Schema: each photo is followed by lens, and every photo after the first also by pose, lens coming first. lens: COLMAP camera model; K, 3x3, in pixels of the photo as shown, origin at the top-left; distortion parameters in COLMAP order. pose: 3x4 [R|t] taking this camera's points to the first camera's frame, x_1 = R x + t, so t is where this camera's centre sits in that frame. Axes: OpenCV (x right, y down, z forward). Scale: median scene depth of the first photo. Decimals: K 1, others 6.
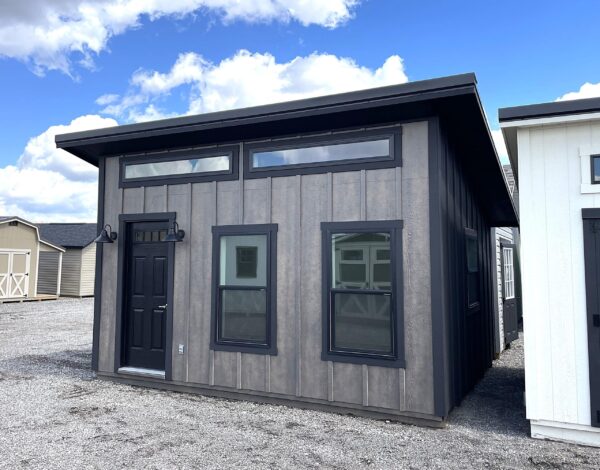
lens RADIAL K [[470.6, 0, 299.9], [0, 470.6, 232.3], [0, 0, 1]] dist [0.006896, 0.000050]
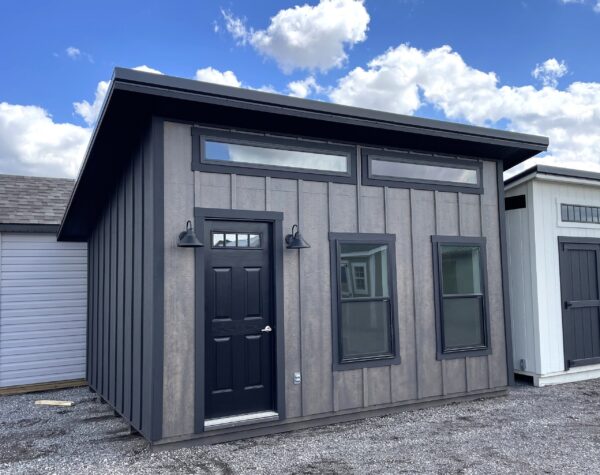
lens RADIAL K [[498.4, 0, 299.7], [0, 498.4, 238.2], [0, 0, 1]] dist [0.000783, -0.006794]
pose [[0.645771, 0.040977, 0.762431, -0.996165], [-0.038627, 0.999034, -0.020976, 0.020846], [-0.762554, -0.015905, 0.646729, 0.461703]]
